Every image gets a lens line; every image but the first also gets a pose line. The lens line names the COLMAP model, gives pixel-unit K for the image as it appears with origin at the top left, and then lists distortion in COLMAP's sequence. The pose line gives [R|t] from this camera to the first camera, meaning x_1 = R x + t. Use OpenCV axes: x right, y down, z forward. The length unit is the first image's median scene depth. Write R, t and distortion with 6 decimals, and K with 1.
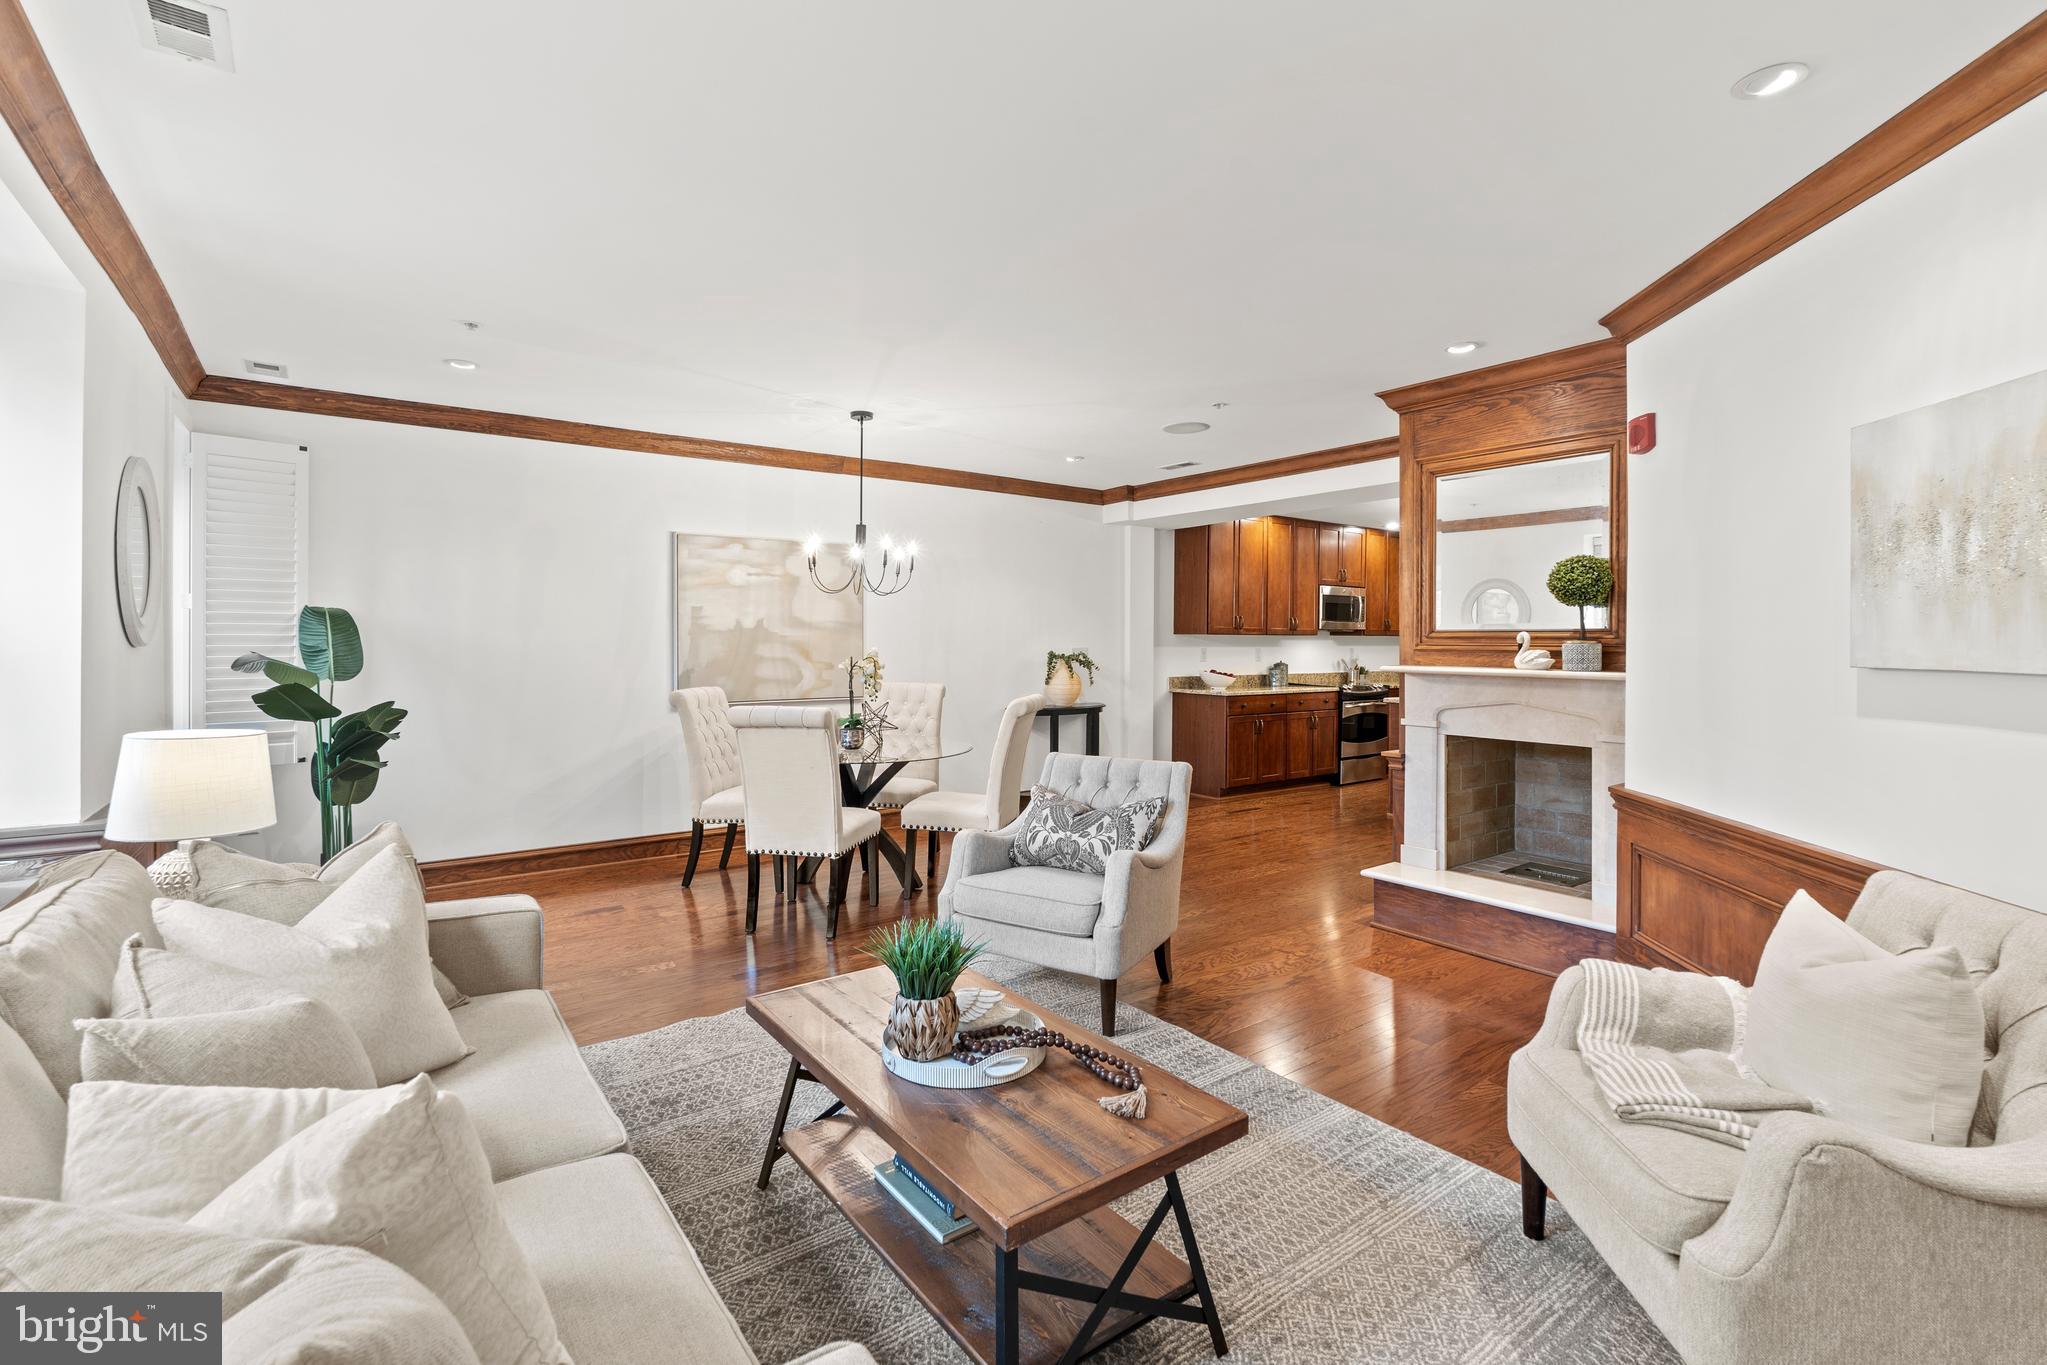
lens RADIAL K [[922.6, 0, 1019.4], [0, 922.6, 639.9], [0, 0, 1]] dist [-0.001772, -0.000602]
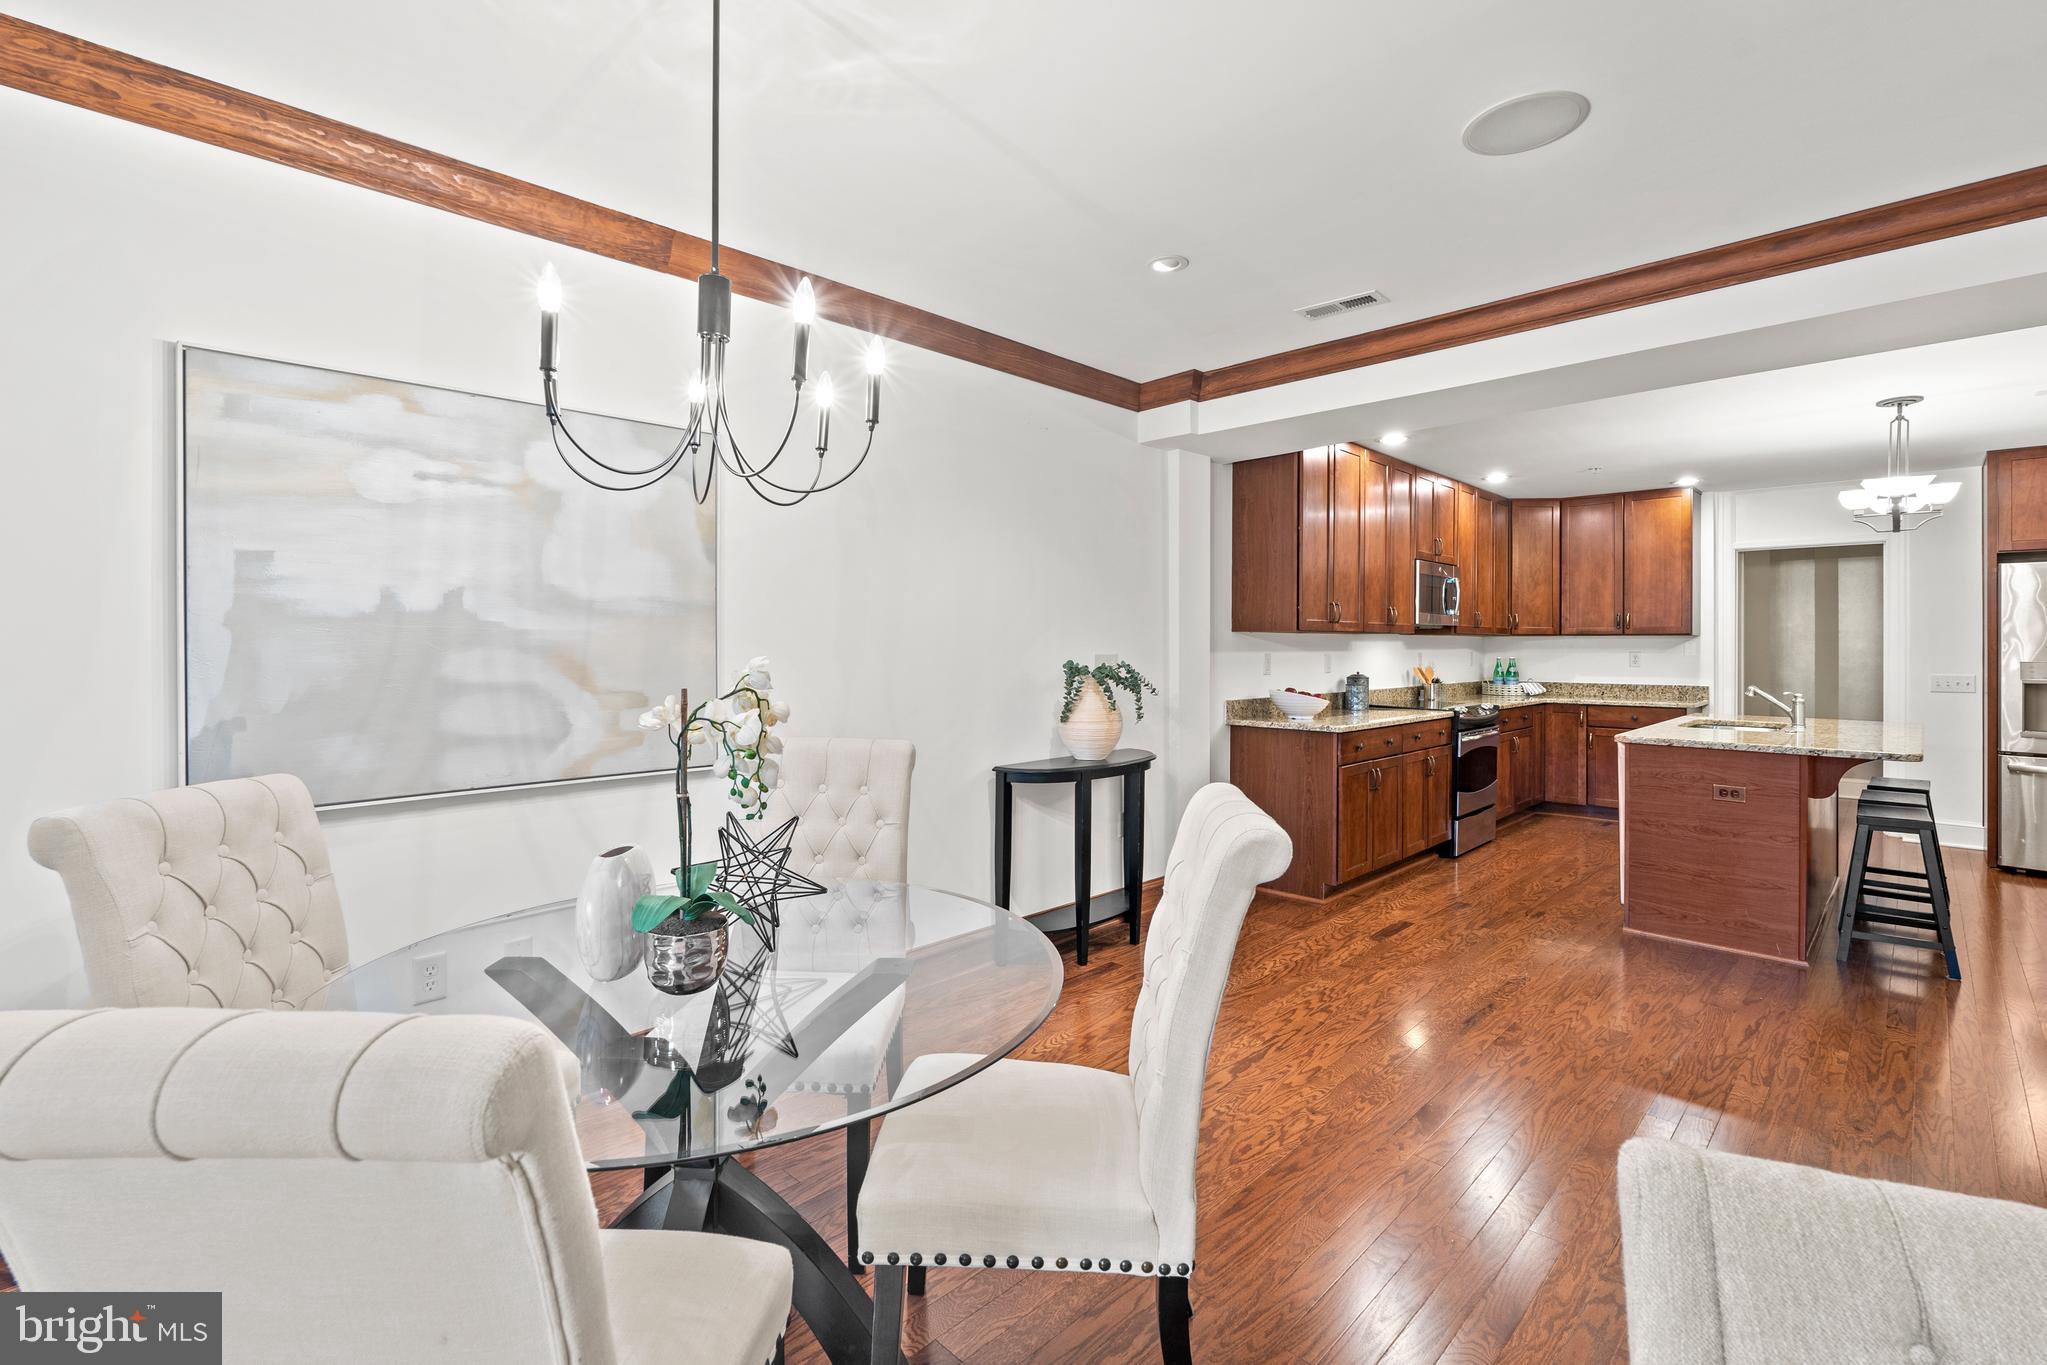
lens RADIAL K [[922.7, 0, 1012.5], [0, 922.7, 646.0], [0, 0, 1]] dist [-0.000895, 0.000055]
pose [[0.989036, -0.004533, 0.147607, -0.081971], [0.004429, 0.999990, 0.001039, 0.002552], [-0.147611, -0.000374, 0.989045, 0.468553]]
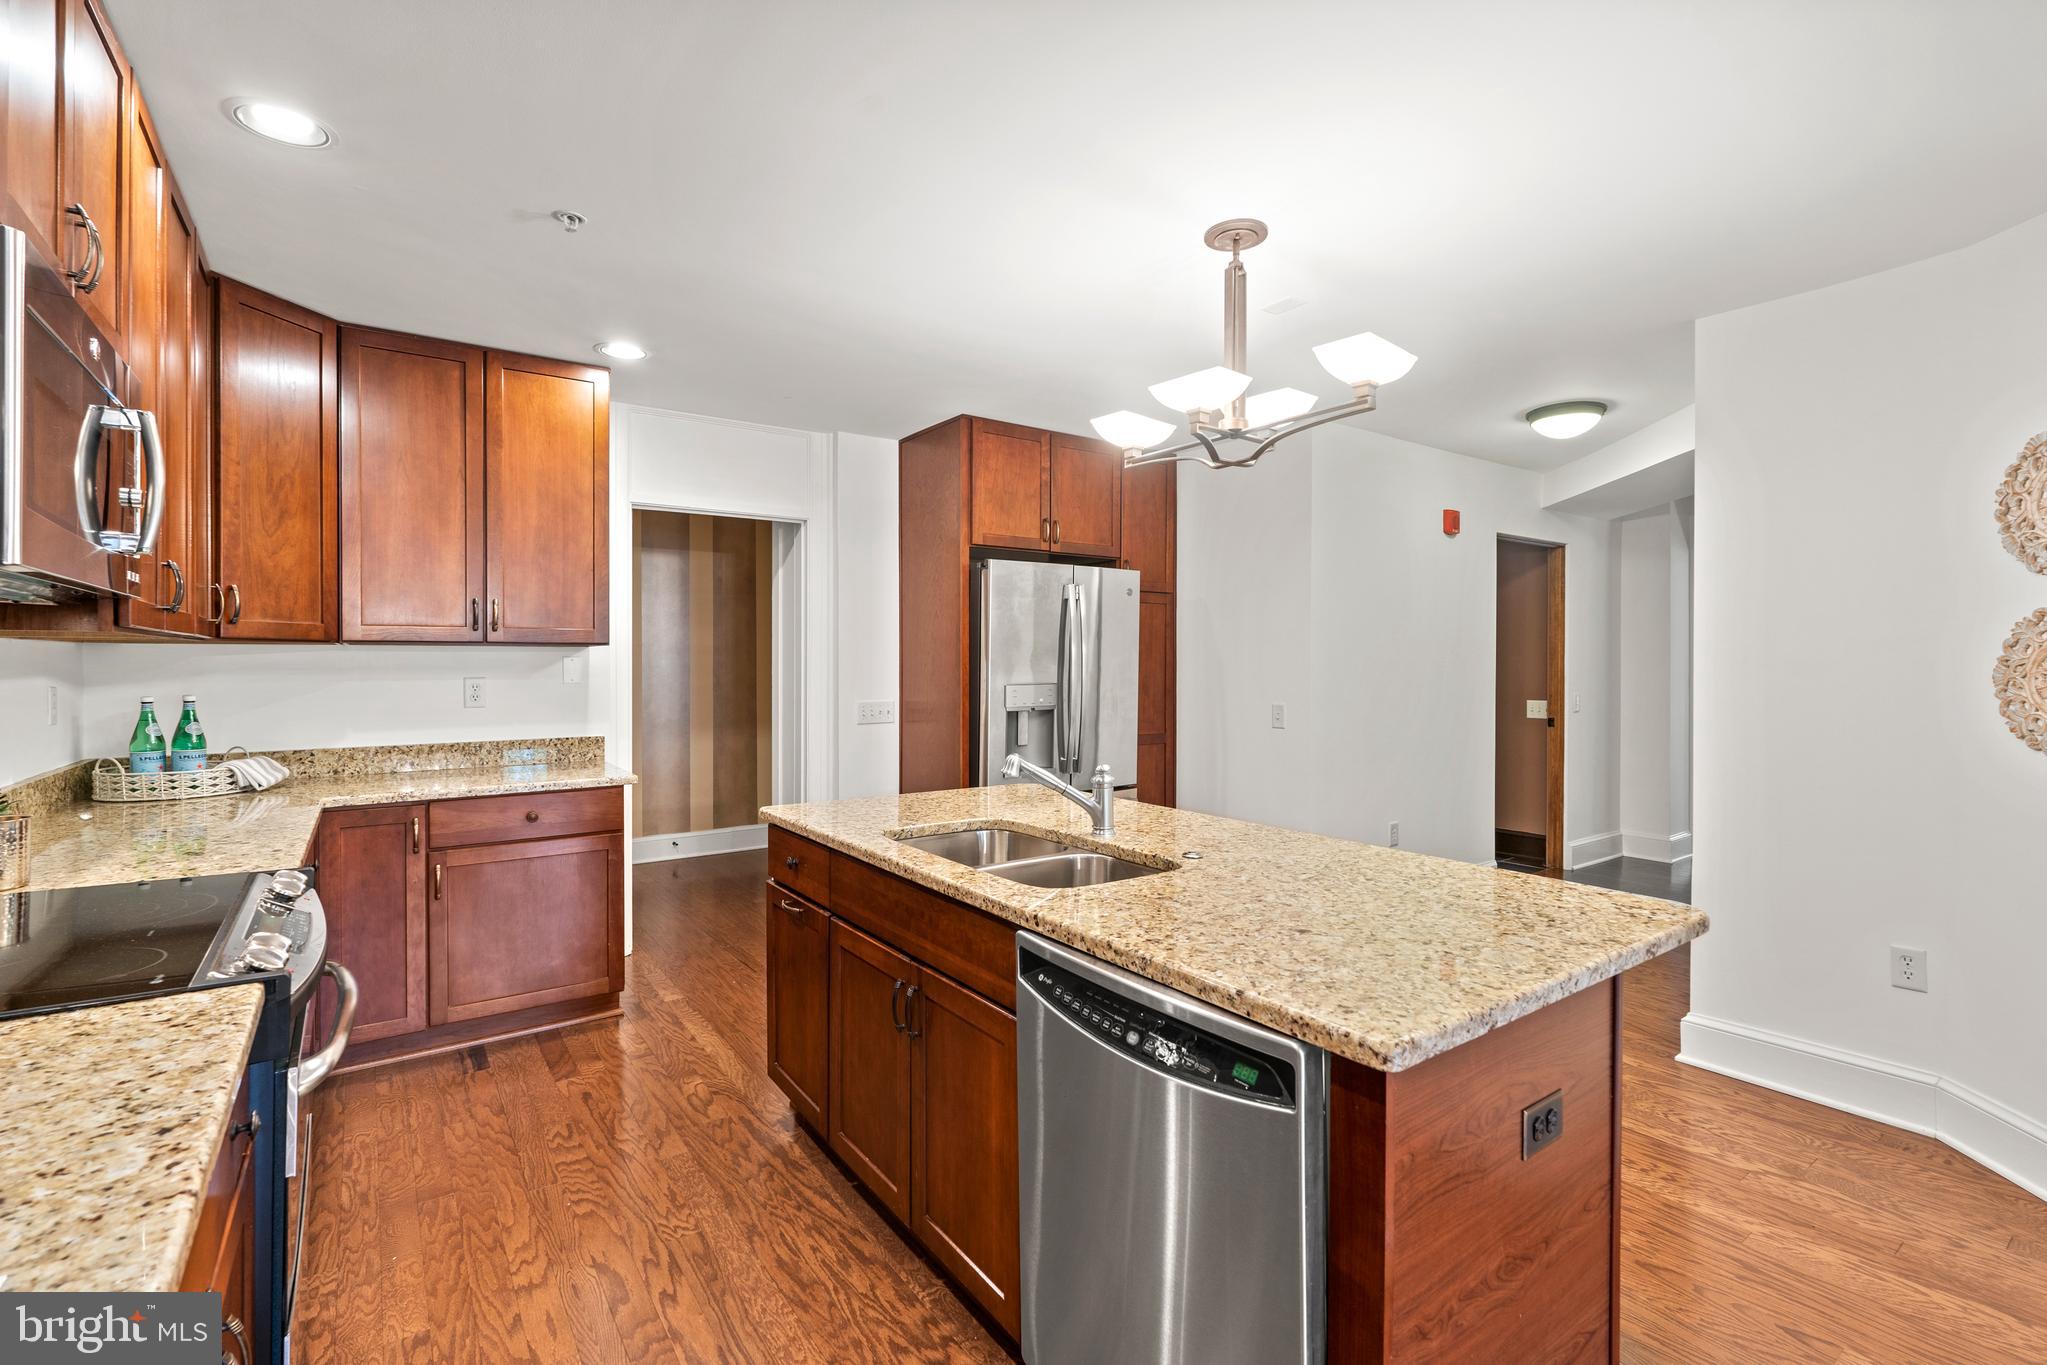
lens RADIAL K [[907.0, 0, 1023.8], [0, 907.0, 666.4], [0, 0, 1]] dist [0.001575, 0.000104]
pose [[0.021026, -0.012793, 0.999697, 0.251261], [0.000987, 0.999918, 0.012775, 0.000494], [-0.999778, 0.000718, 0.021036, 1.064407]]
